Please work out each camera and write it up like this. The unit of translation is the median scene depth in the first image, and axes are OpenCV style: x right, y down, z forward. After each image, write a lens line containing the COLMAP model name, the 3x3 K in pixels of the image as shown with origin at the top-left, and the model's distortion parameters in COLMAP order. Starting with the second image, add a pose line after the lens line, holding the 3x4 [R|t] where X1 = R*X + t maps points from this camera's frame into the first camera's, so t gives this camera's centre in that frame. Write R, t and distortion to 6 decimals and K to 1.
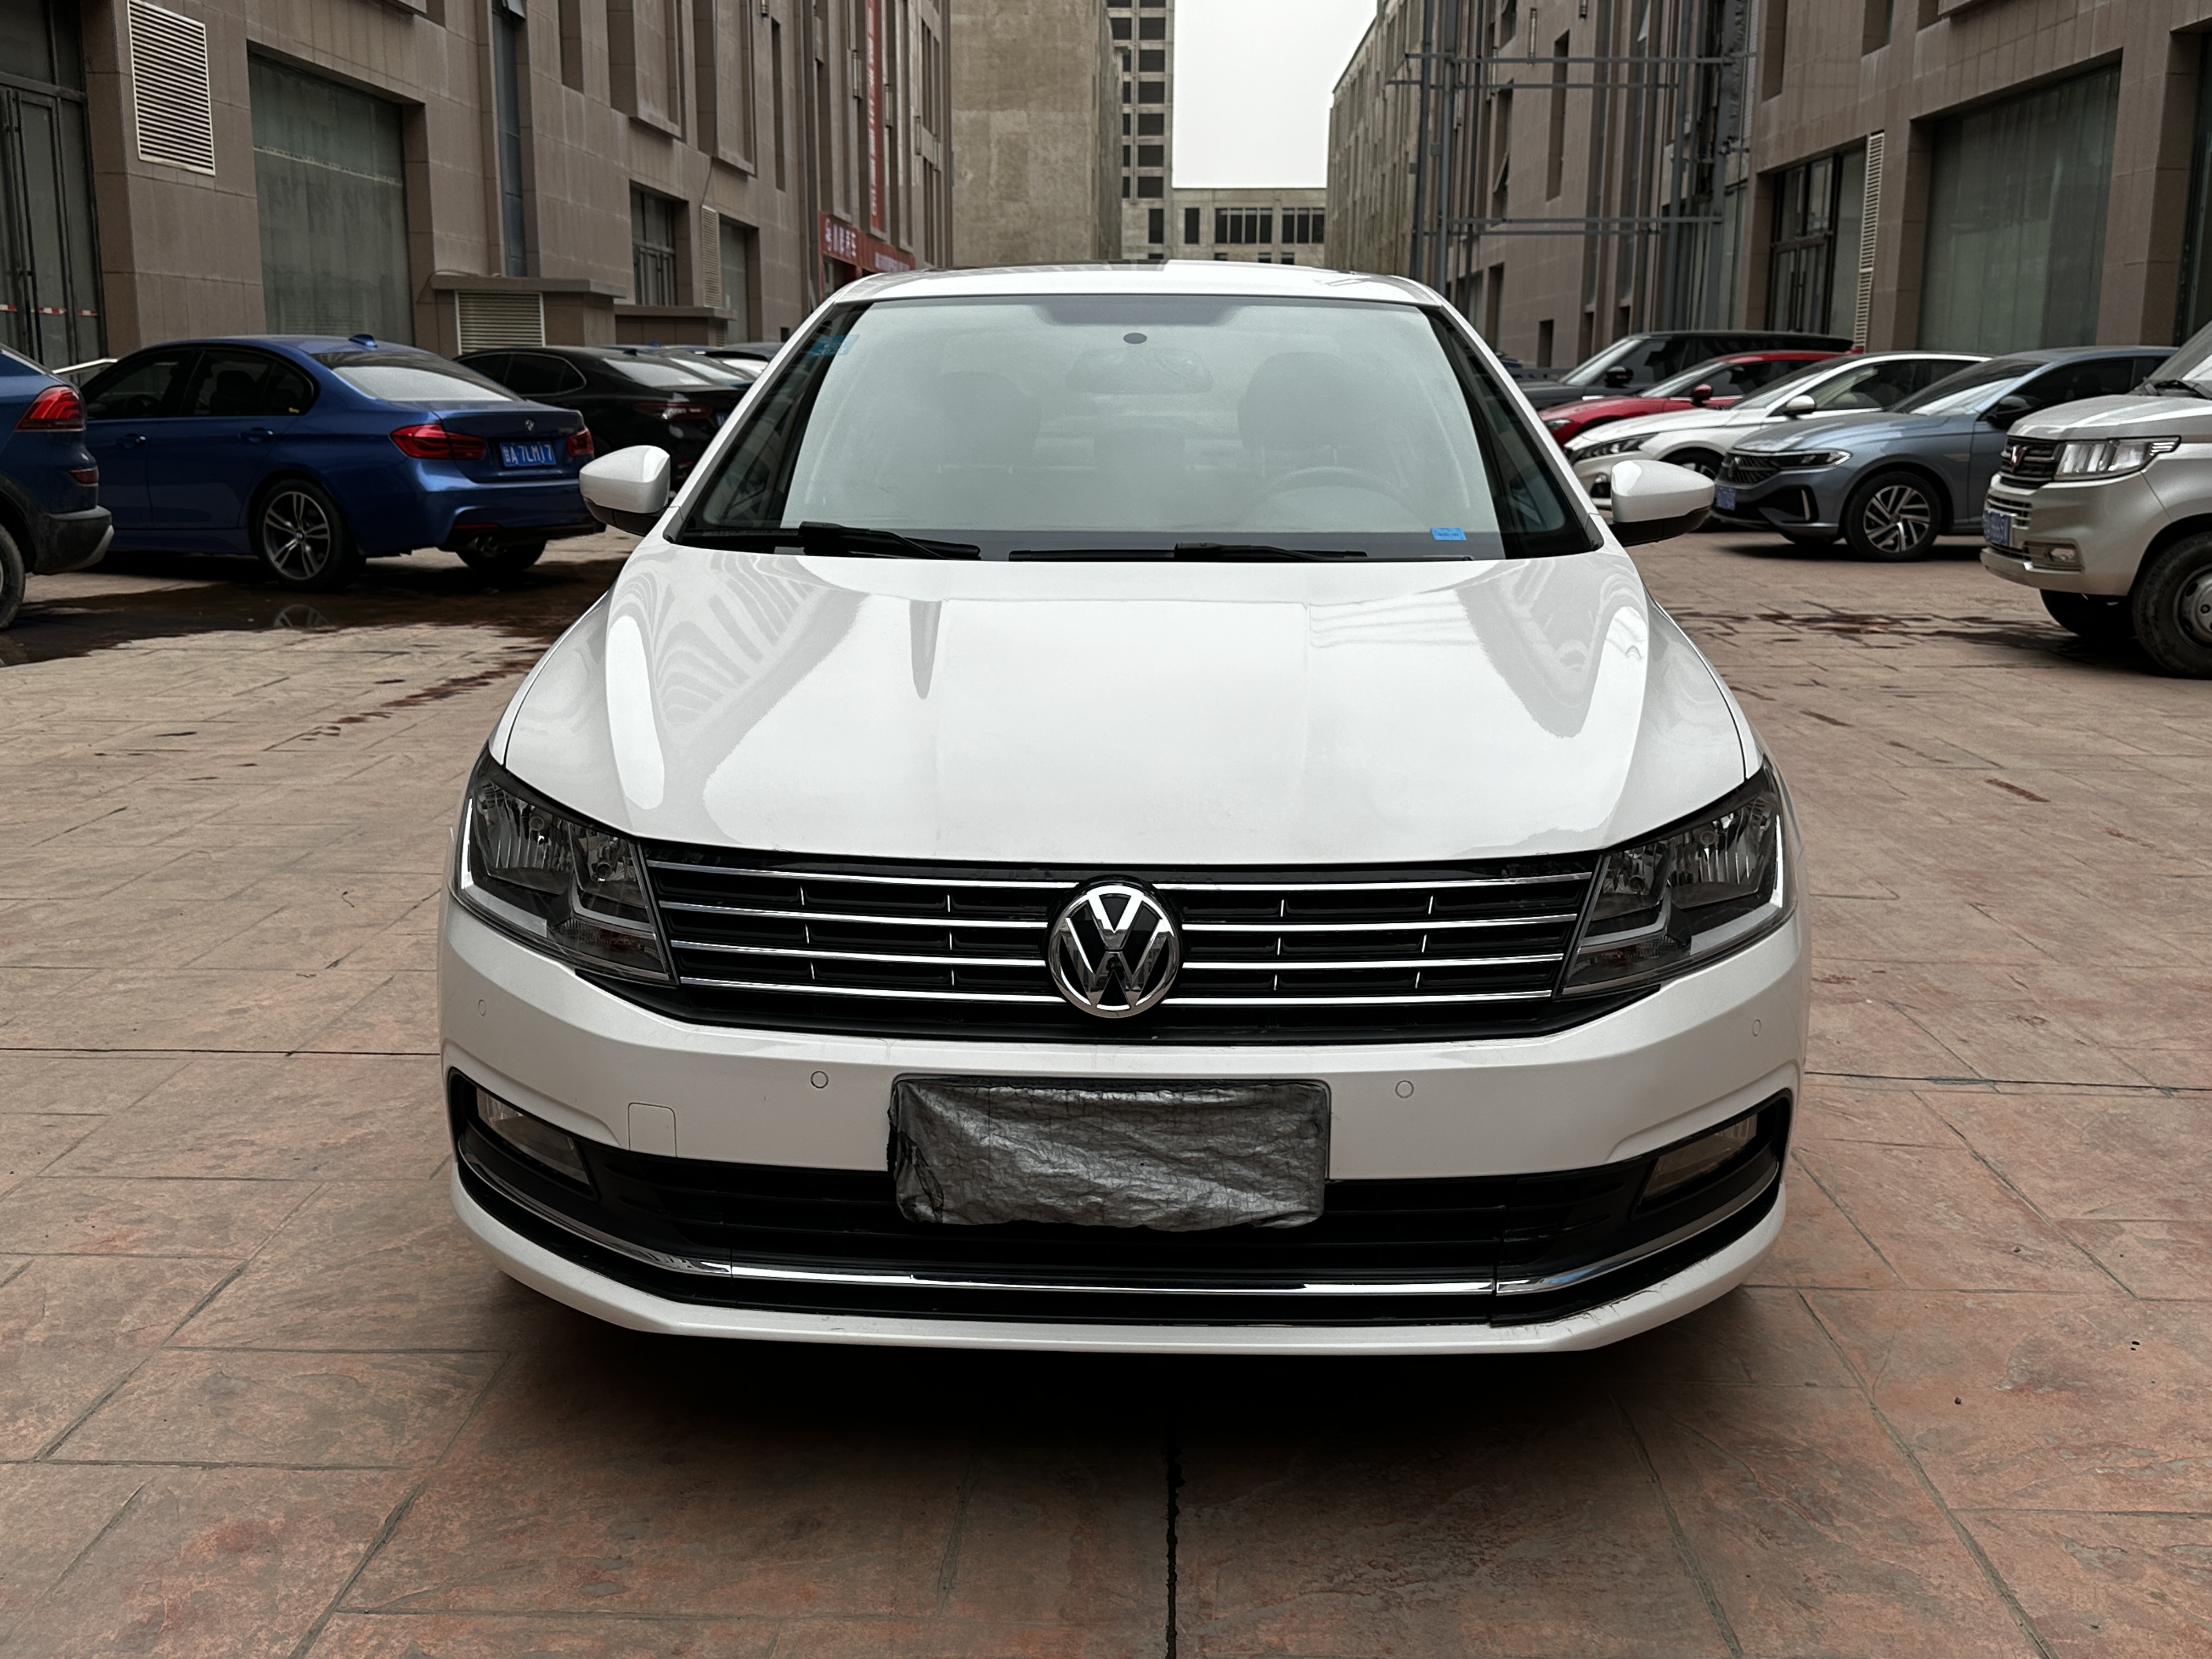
lens RADIAL K [[2212.1, 0, 1096.8], [0, 2212.1, 819.0], [0, 0, 1]] dist [0.171730, -0.358763]
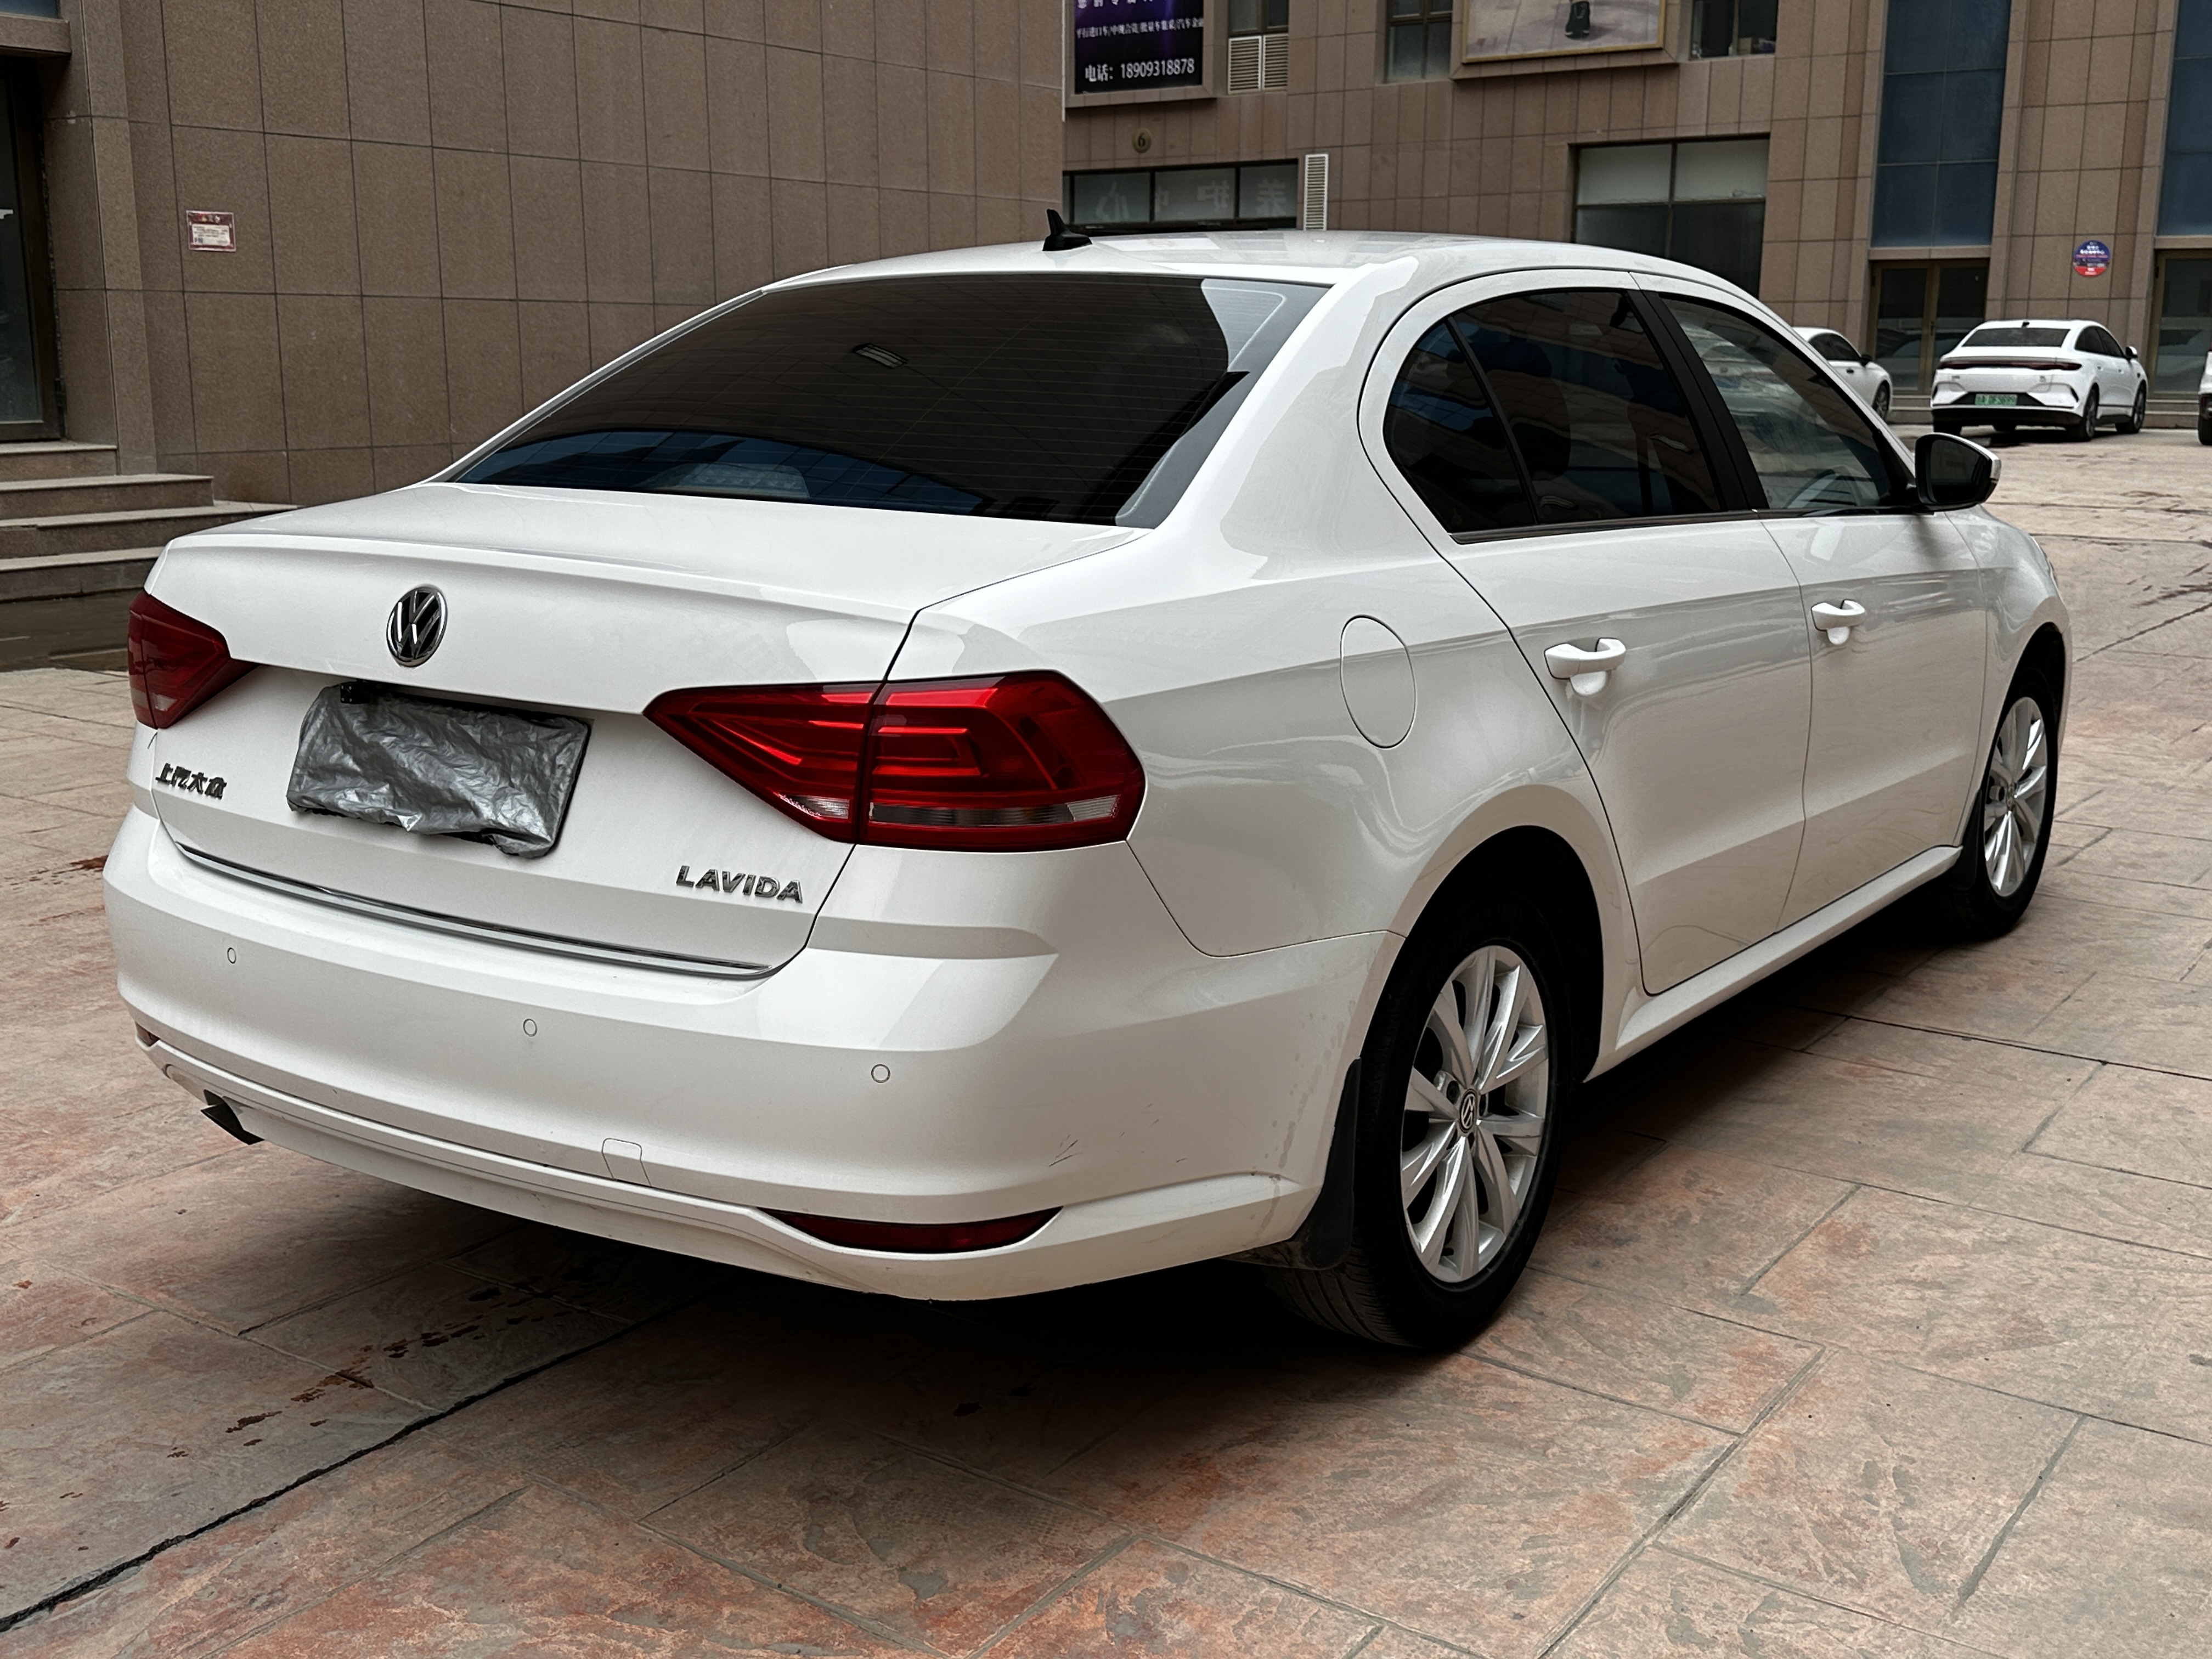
lens RADIAL K [[2254.2, 0, 1106.0], [0, 2254.2, 829.5], [0, 0, 1]] dist [0.215198, -0.510263]
pose [[-0.834315, -0.125497, 0.536814, -0.395398], [0.098494, 0.924145, 0.369127, -0.357387], [-0.542418, 0.360842, -0.758667, 1.732923]]
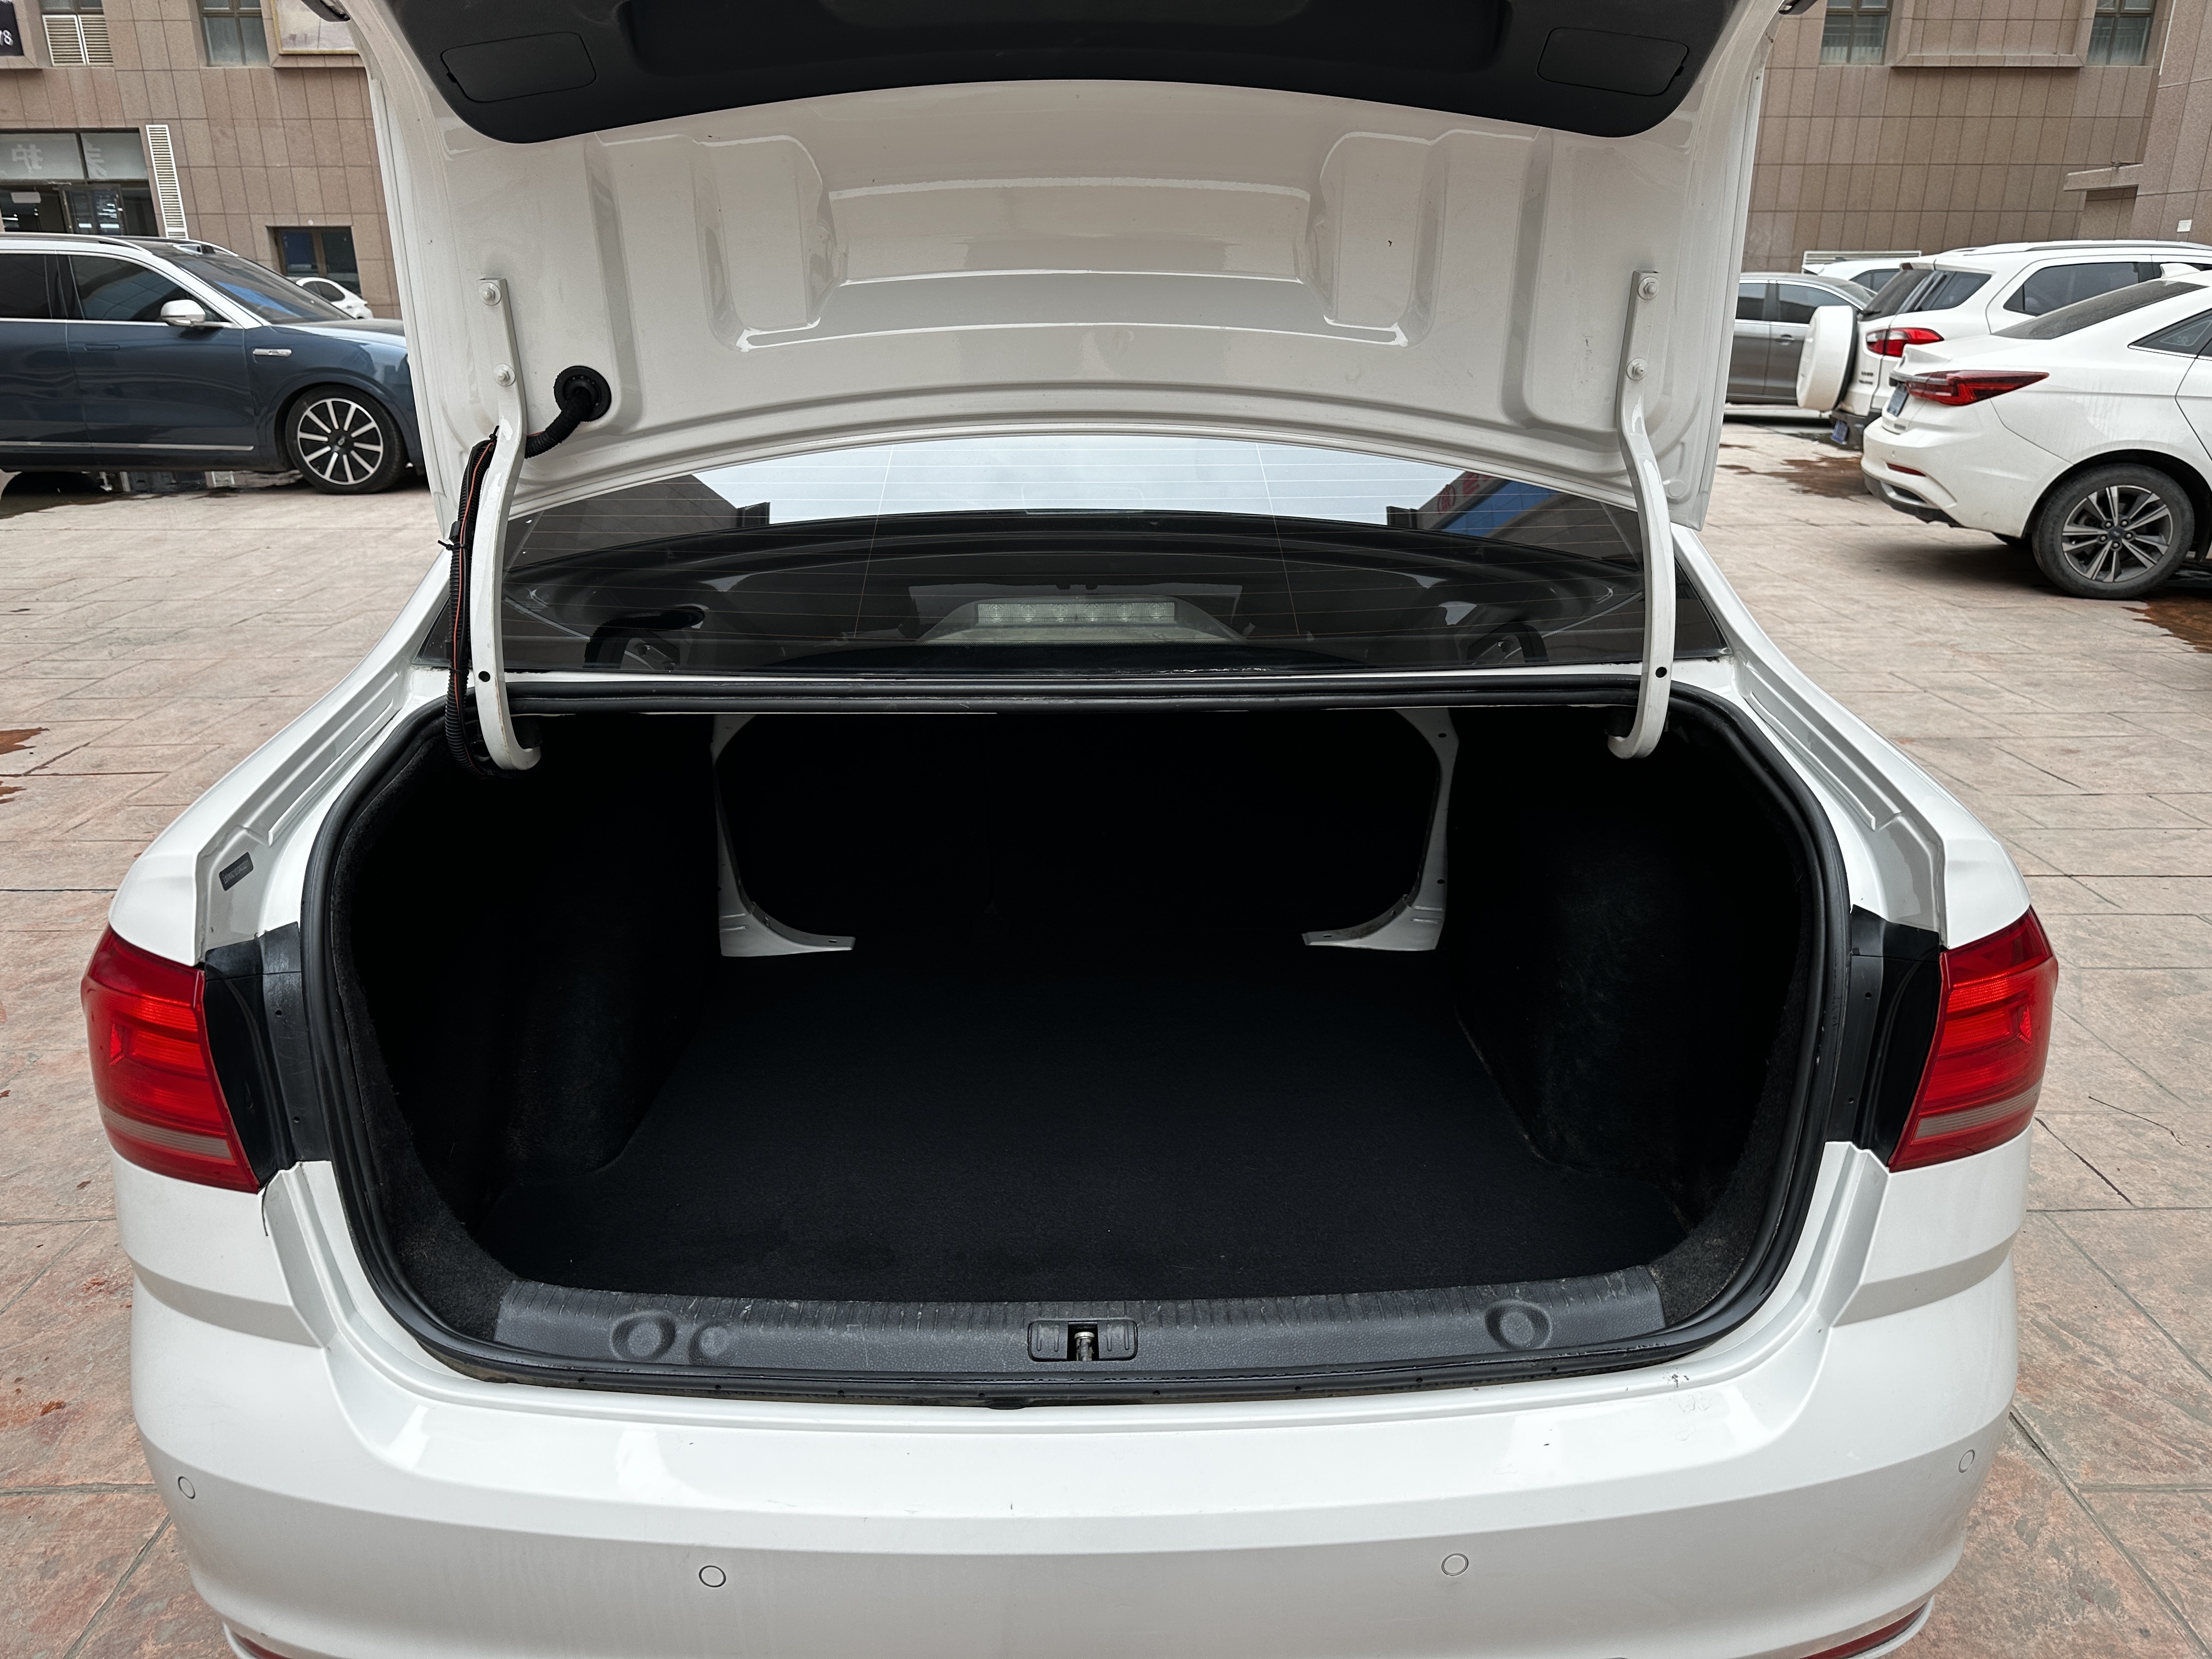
lens RADIAL K [[1560.3, 0, 1104.6], [0, 1560.3, 848.1], [0, 0, 1]] dist [0.011070, -0.013299]
pose [[-0.999001, 0.010512, -0.043437, 0.035126], [-0.013513, 0.855396, 0.517799, -0.346607], [0.042599, 0.517868, -0.854399, 1.571032]]
